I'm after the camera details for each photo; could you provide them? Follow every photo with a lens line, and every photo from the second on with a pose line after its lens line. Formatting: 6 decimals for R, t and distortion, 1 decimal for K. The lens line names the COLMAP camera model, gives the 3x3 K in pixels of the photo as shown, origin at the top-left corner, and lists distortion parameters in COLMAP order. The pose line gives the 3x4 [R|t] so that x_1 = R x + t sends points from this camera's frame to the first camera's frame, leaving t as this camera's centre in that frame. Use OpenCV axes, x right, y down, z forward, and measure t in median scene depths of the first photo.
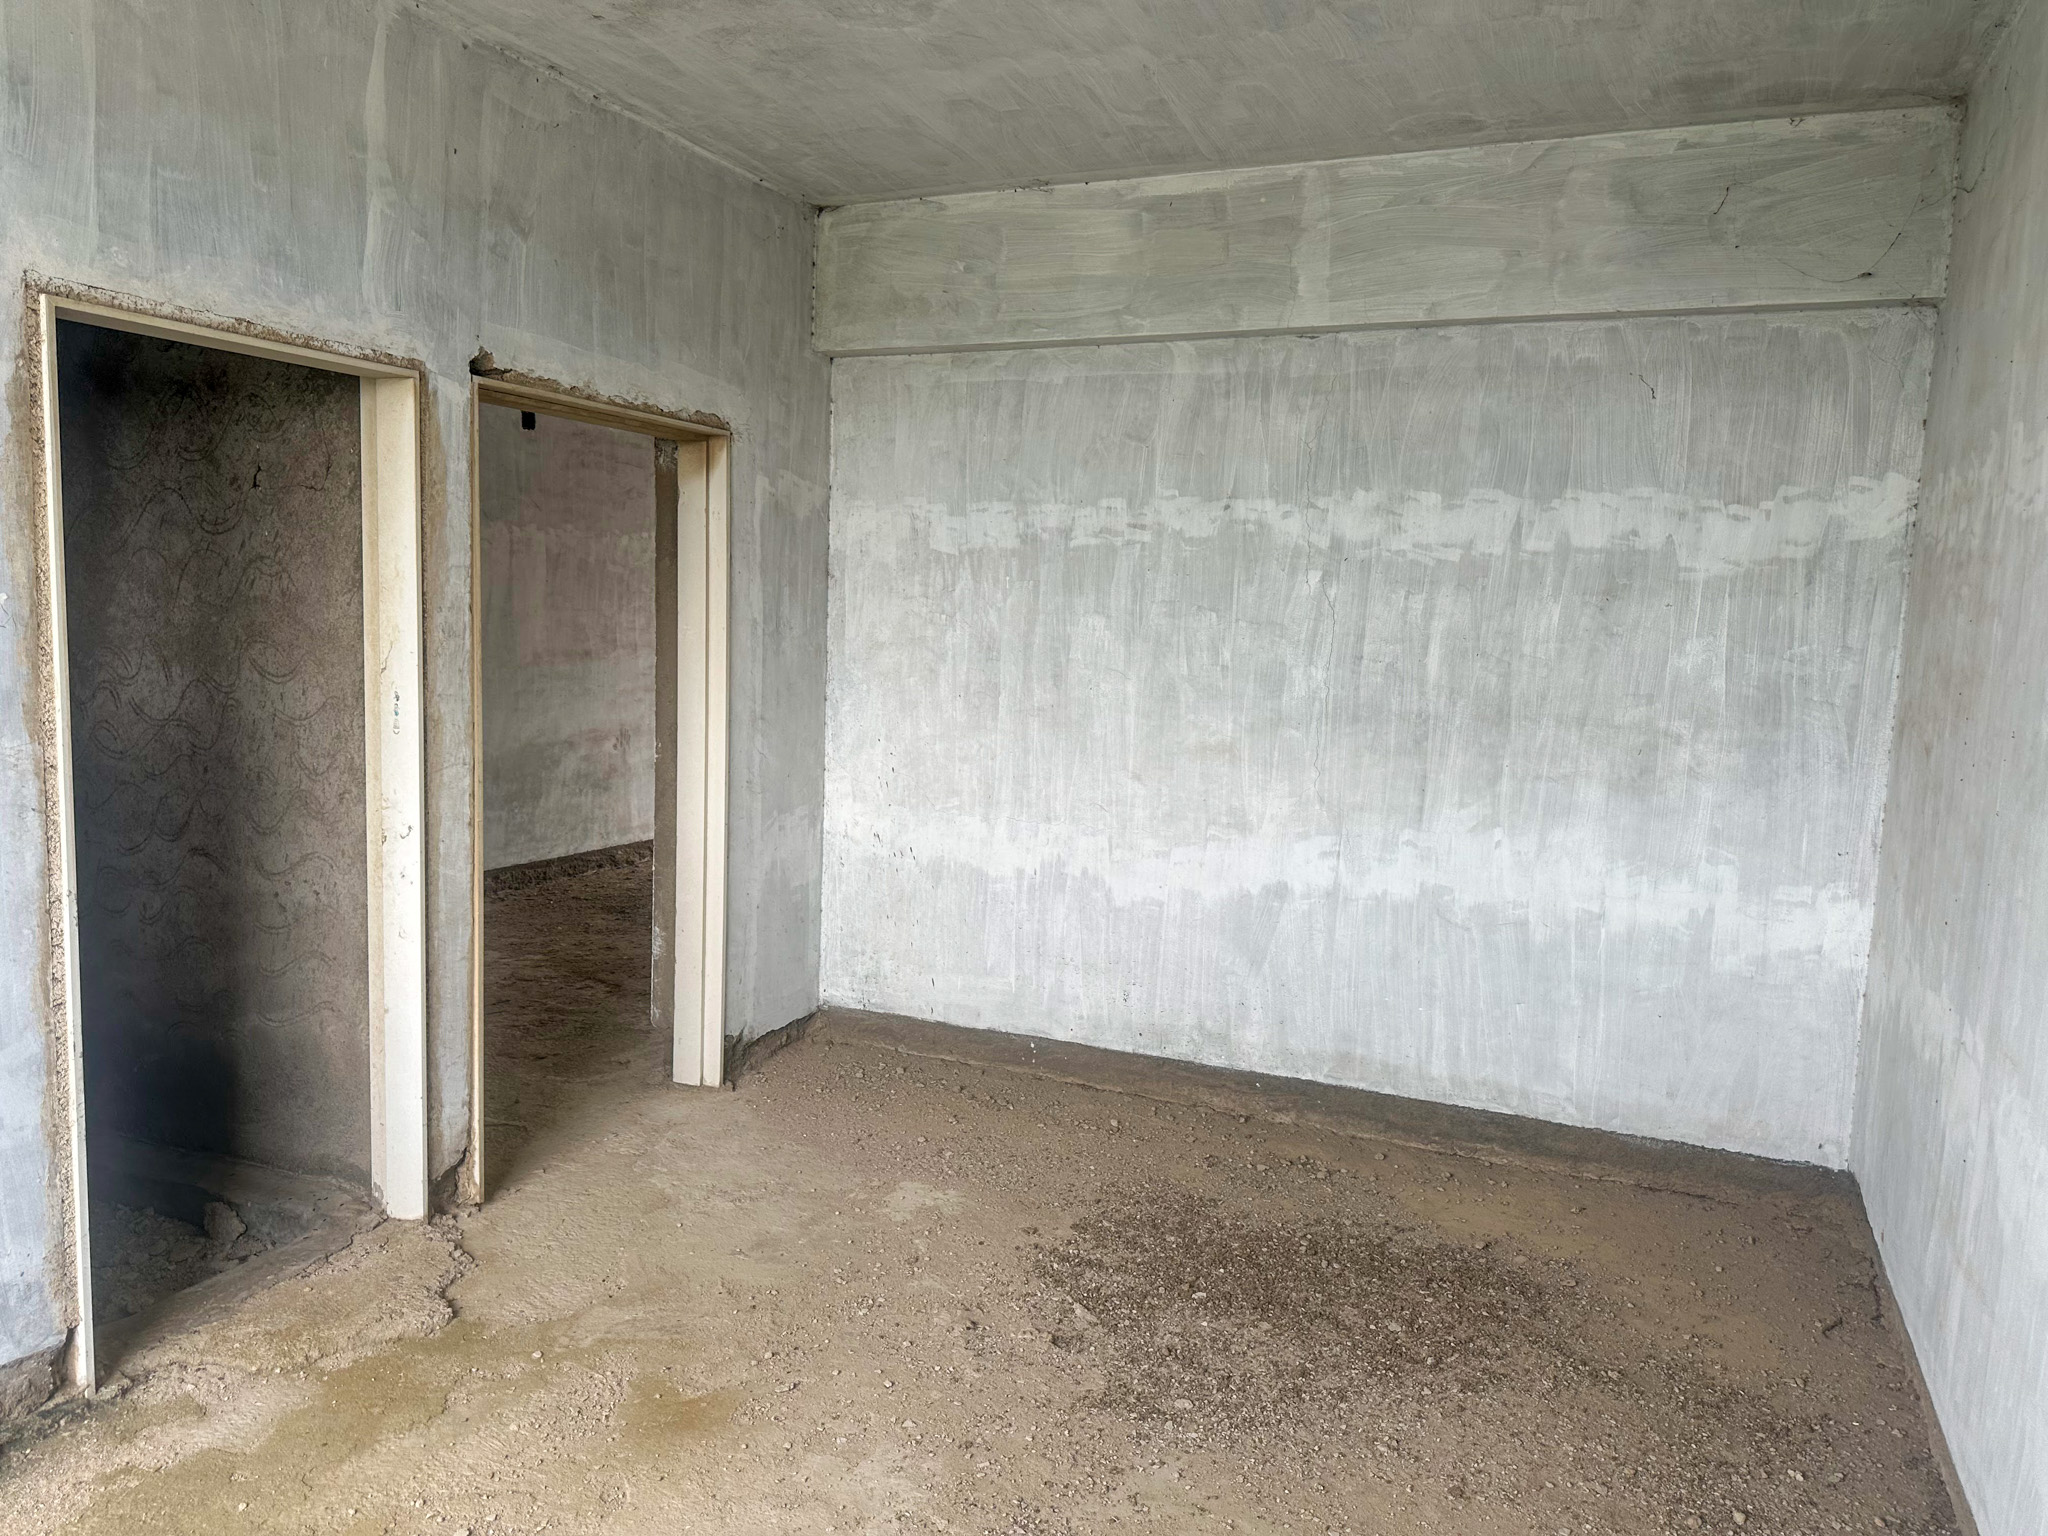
lens RADIAL K [[1455.9, 0, 1018.0], [0, 1455.9, 754.4], [0, 0, 1]] dist [0.058030, -0.069320]
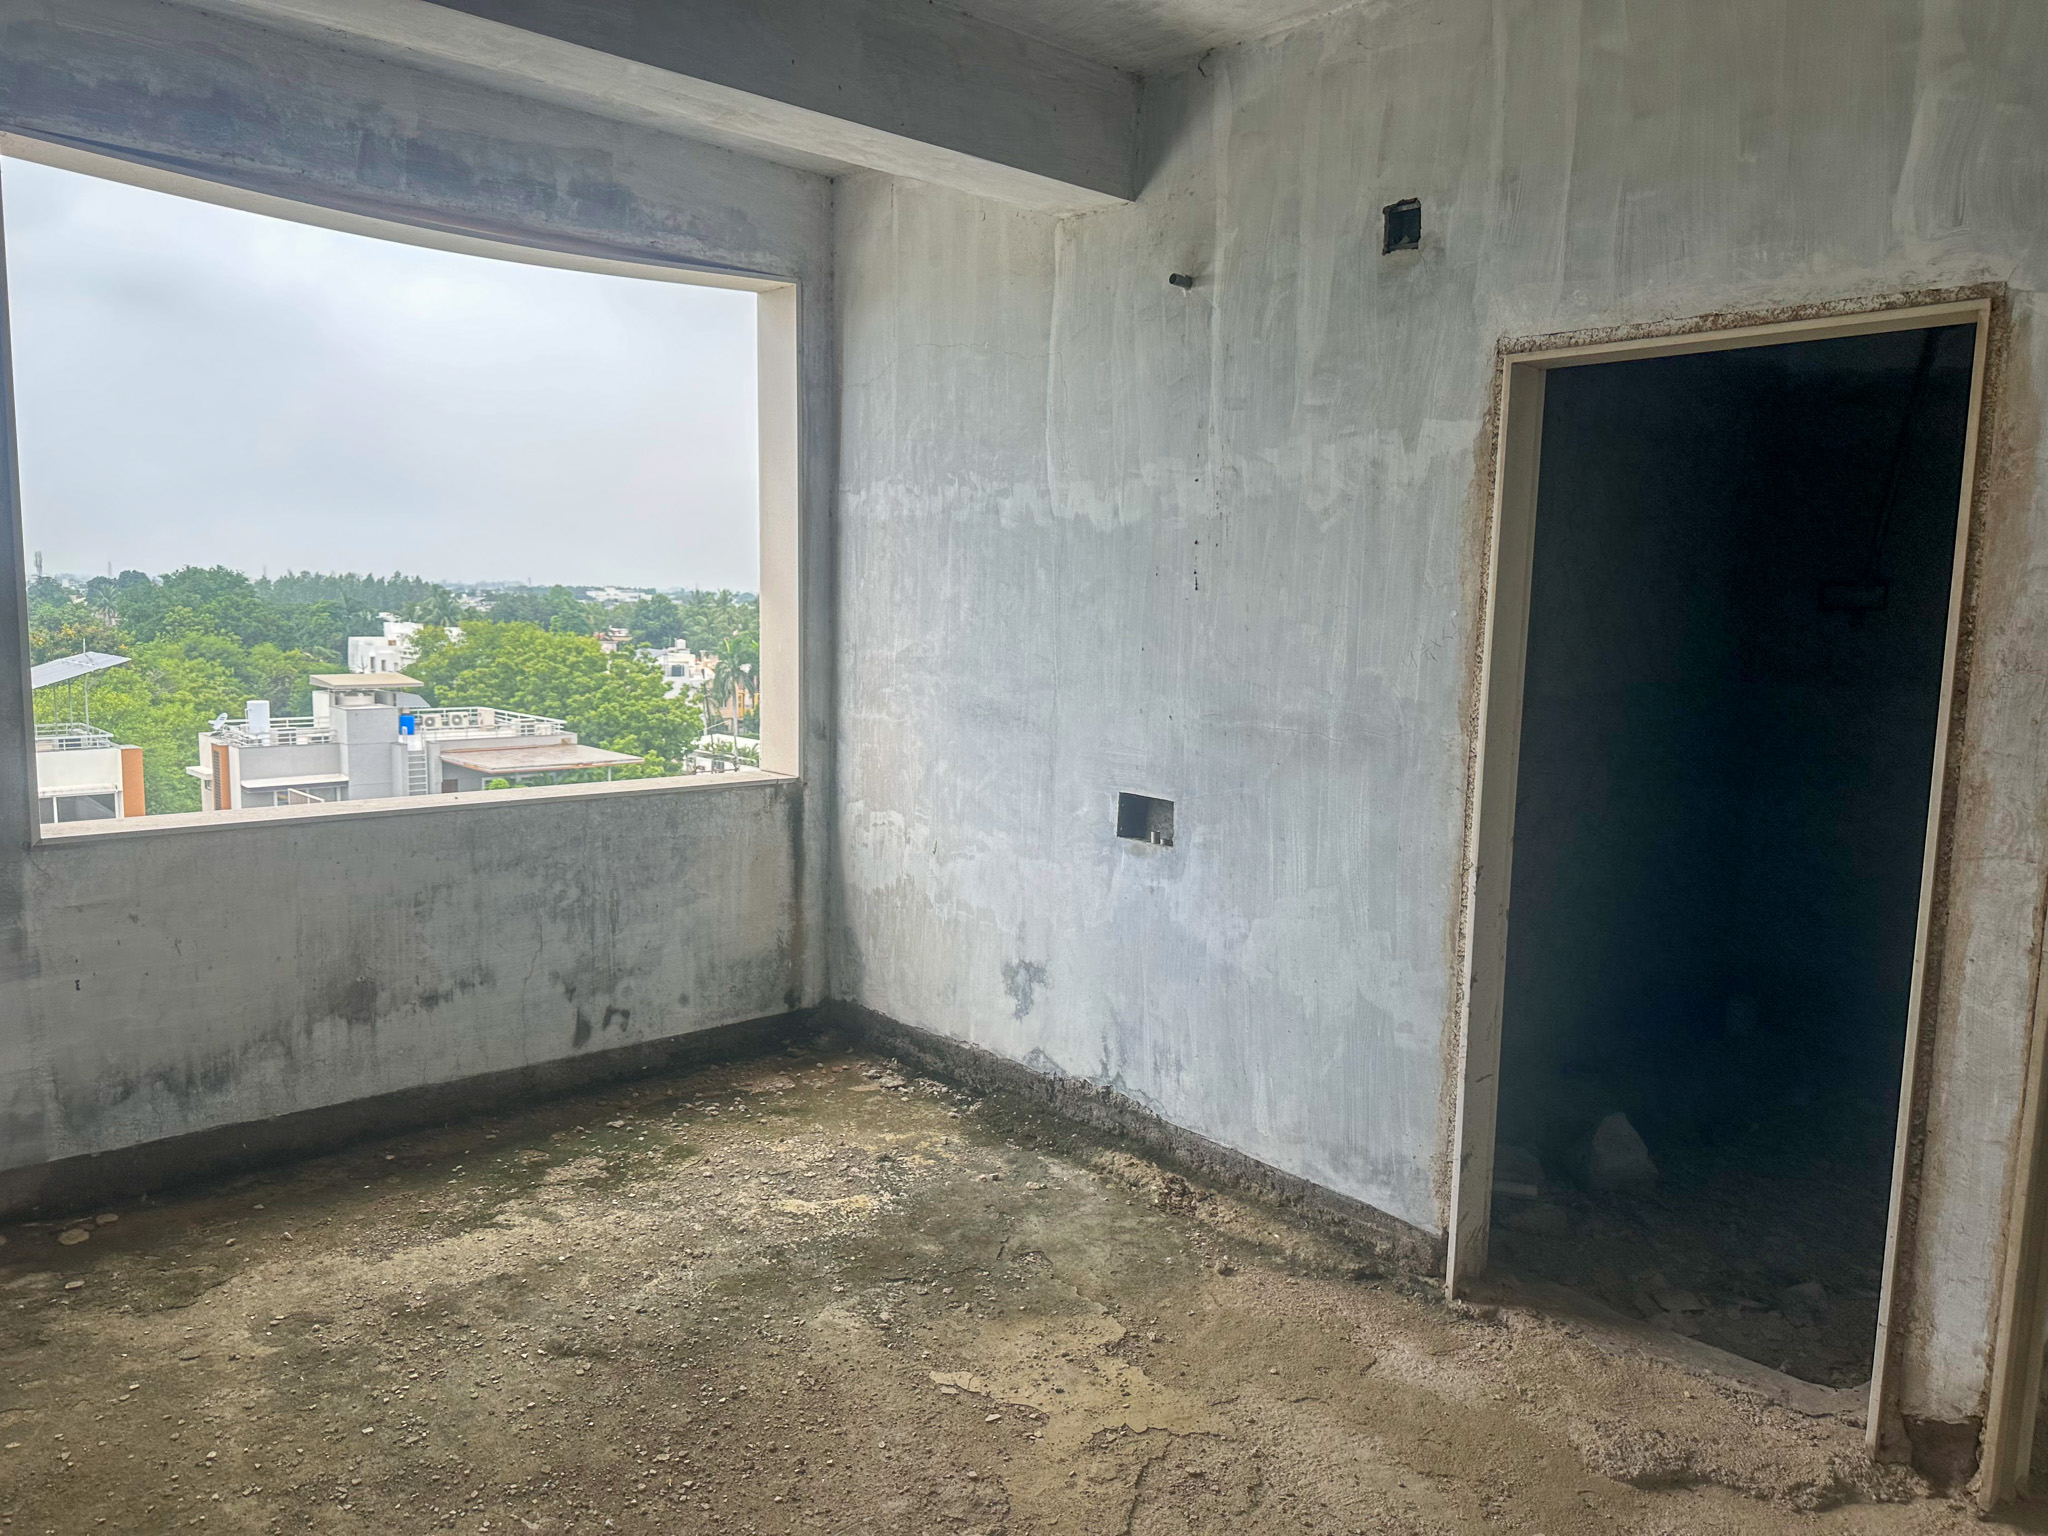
lens RADIAL K [[1455.9, 0, 1019.8], [0, 1455.9, 766.3], [0, 0, 1]] dist [0.058030, -0.069320]
pose [[-0.398977, 0.060014, -0.914995, 0.547241], [-0.126915, 0.984638, 0.119923, -0.075379], [0.908135, 0.163973, -0.385231, 1.074673]]
